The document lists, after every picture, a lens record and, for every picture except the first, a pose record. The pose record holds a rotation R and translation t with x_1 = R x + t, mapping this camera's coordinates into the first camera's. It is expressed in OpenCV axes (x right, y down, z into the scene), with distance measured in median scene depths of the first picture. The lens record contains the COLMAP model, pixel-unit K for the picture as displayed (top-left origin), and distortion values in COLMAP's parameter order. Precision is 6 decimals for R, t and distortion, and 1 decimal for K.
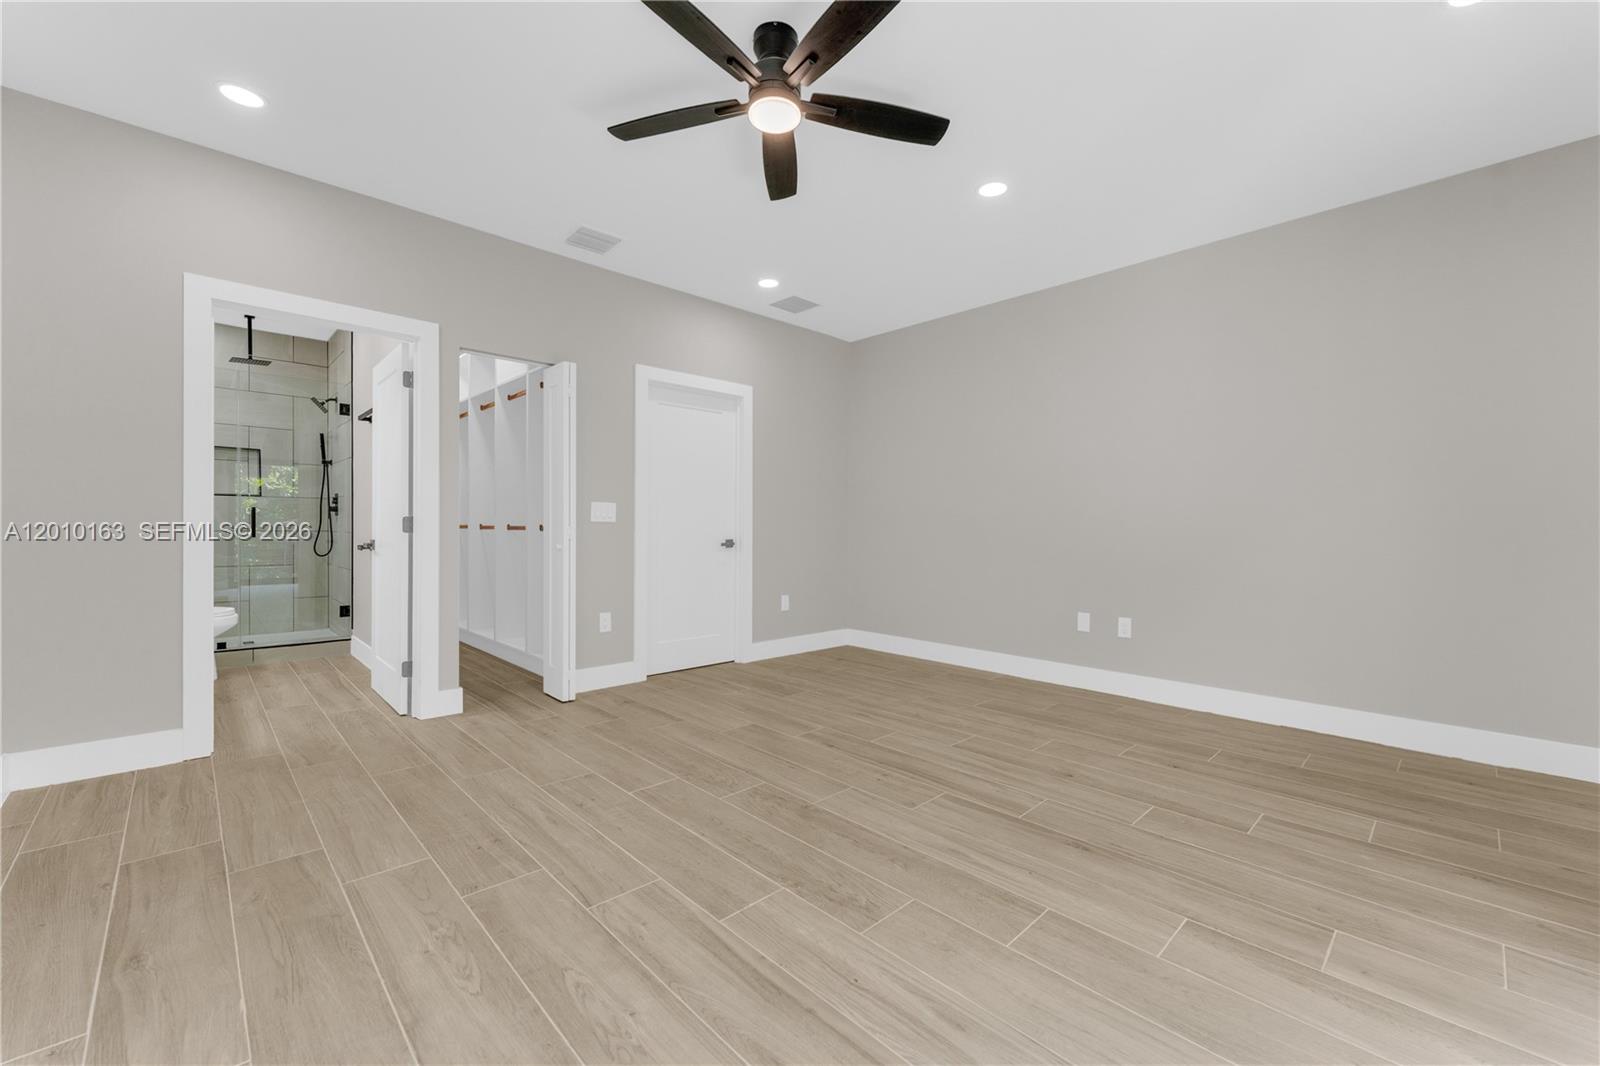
lens RADIAL K [[658.2, 0, 799.4], [0, 658.2, 534.5], [0, 0, 1]] dist [-0.001412, -0.000149]
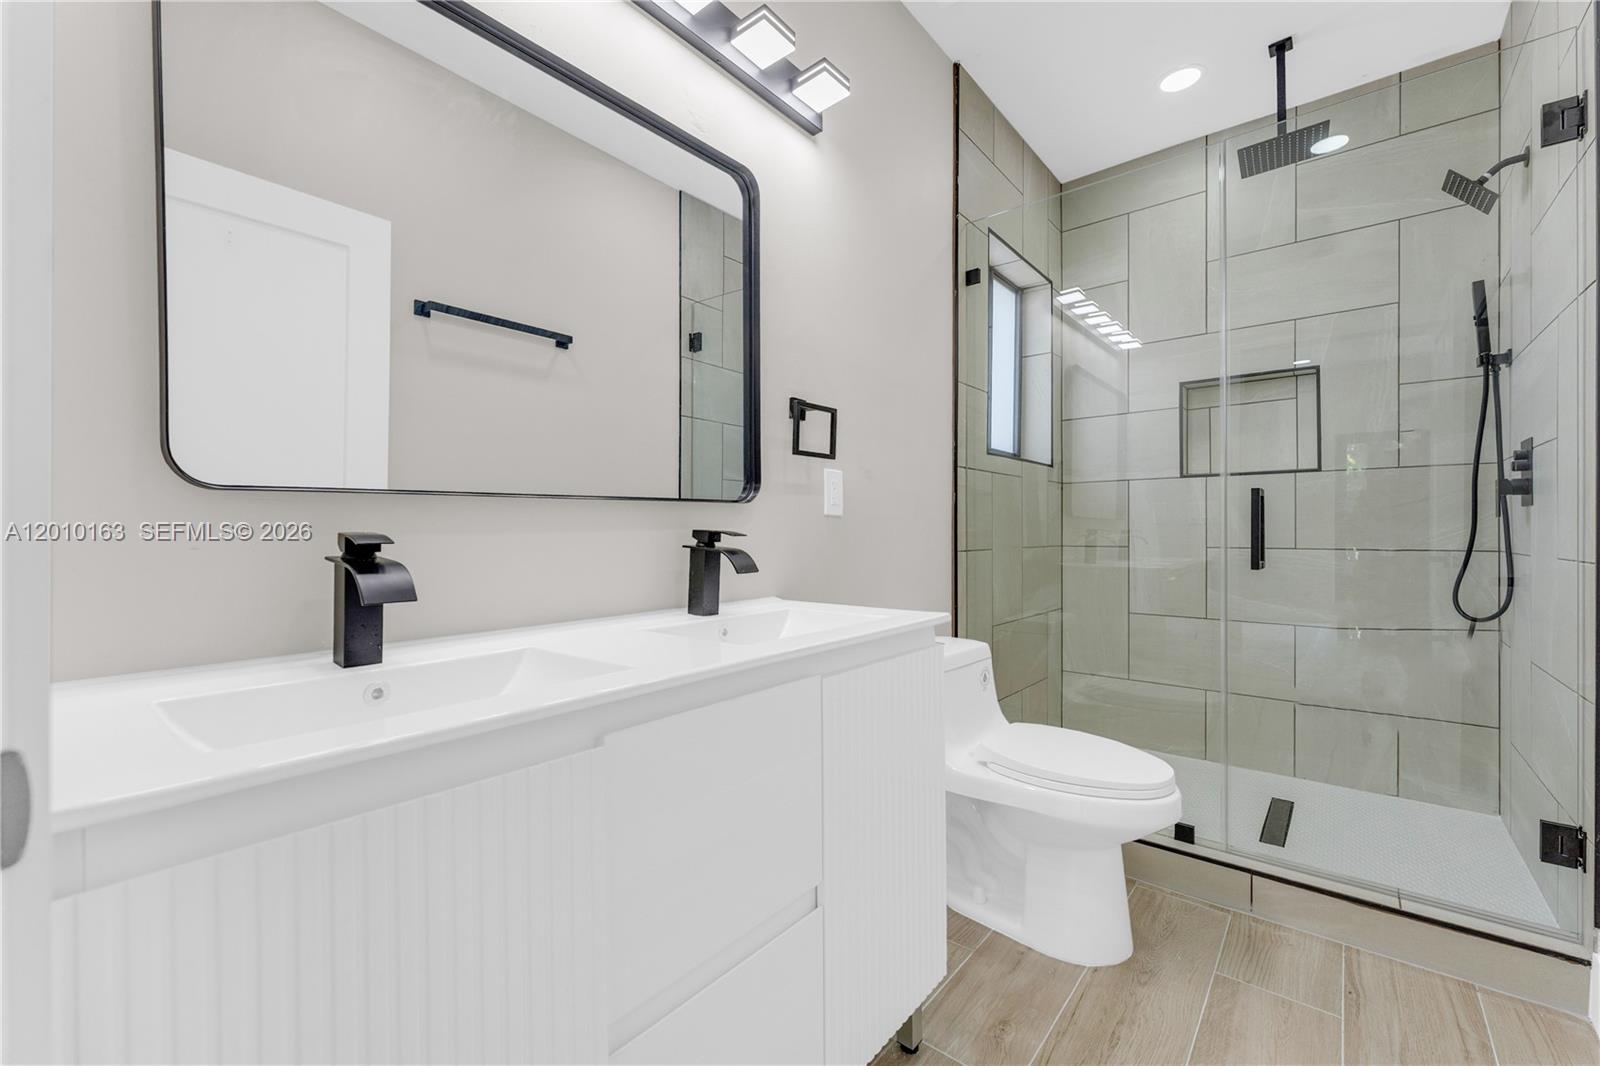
lens RADIAL K [[658.2, 0, 800.3], [0, 658.2, 539.2], [0, 0, 1]] dist [-0.001412, -0.000149]
pose [[0.124434, -0.002174, -0.992225, -0.414059], [-0.008537, 0.999958, -0.003261, -0.007617], [0.992191, 0.008876, 0.124410, 0.585777]]
